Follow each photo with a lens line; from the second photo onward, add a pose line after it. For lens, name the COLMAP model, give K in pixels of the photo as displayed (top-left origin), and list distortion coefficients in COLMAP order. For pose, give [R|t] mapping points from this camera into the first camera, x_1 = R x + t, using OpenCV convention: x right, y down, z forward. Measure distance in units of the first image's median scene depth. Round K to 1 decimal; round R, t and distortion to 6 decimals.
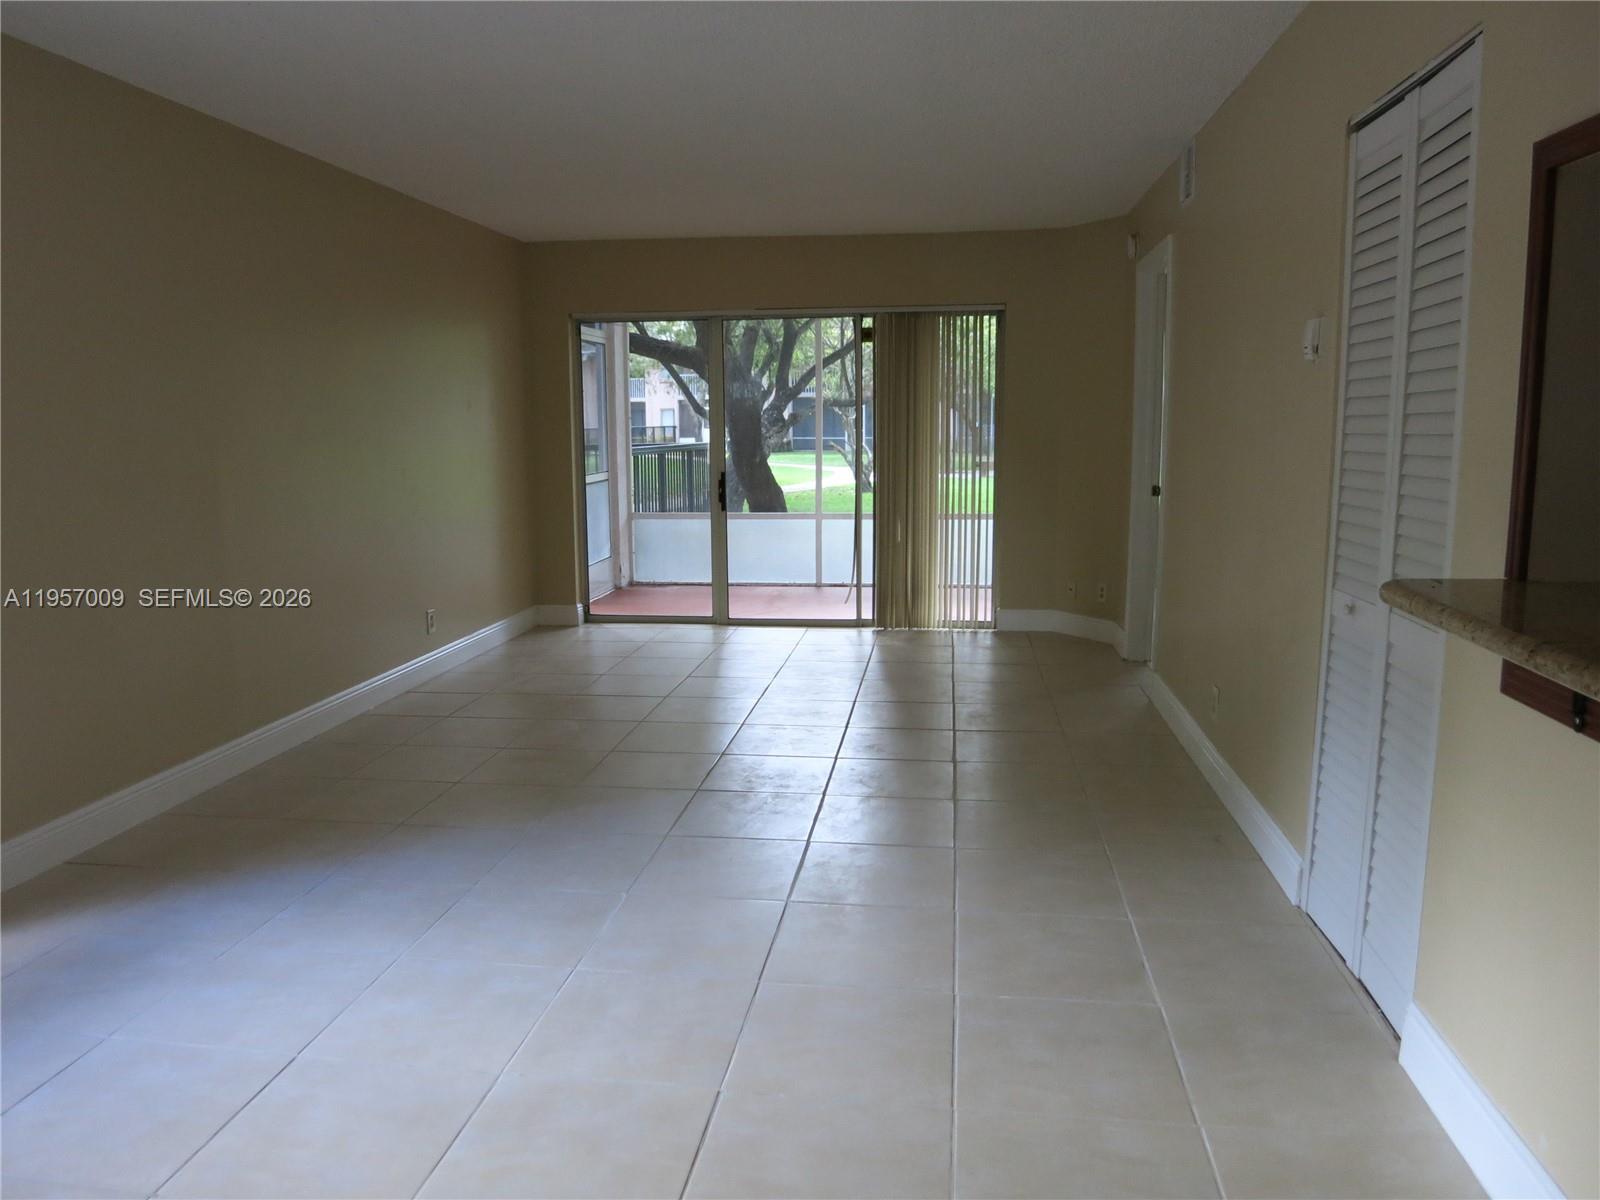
lens RADIAL K [[1144.6, 0, 804.1], [0, 1144.6, 596.9], [0, 0, 1]] dist [-0.051612, -0.003623]
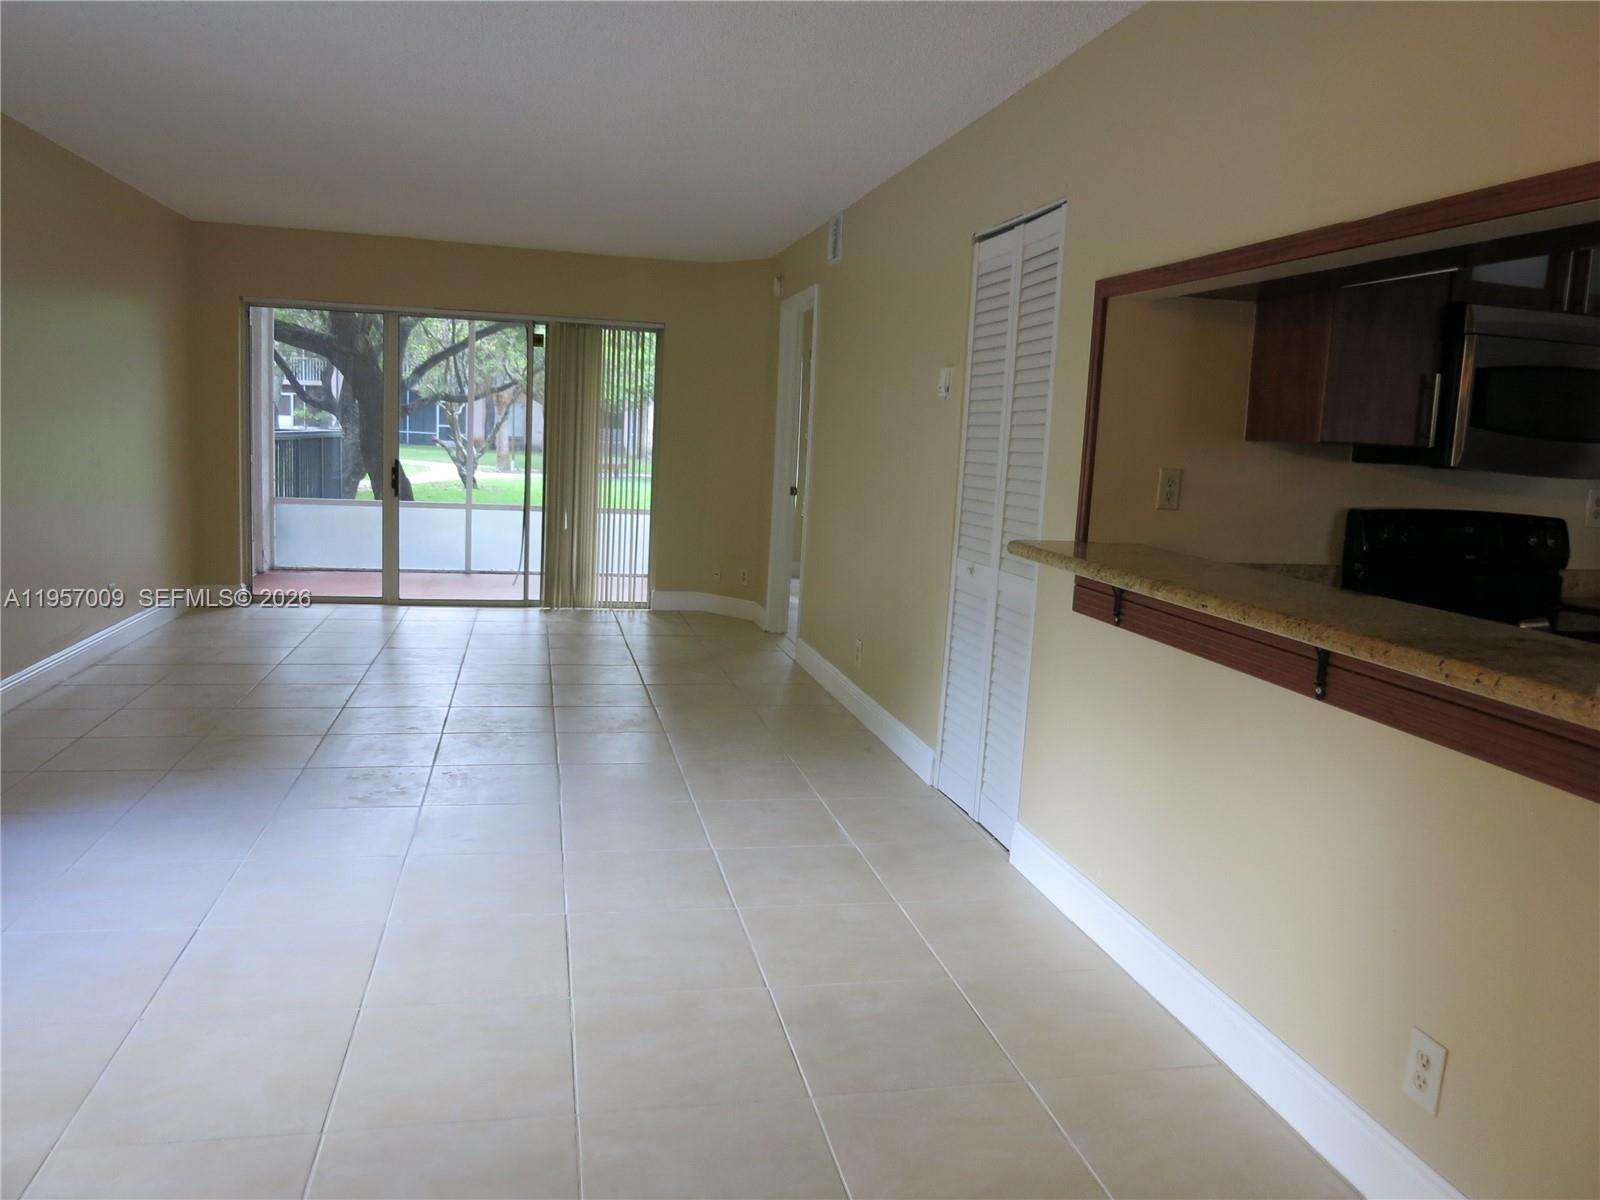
lens RADIAL K [[1144.6, 0, 806.7], [0, 1144.6, 603.4], [0, 0, 1]] dist [-0.051612, -0.003623]
pose [[0.933978, 0.003887, 0.357310, -0.096759], [-0.004713, 0.999988, 0.001442, 0.021150], [-0.357300, -0.003031, 0.933985, -0.120600]]
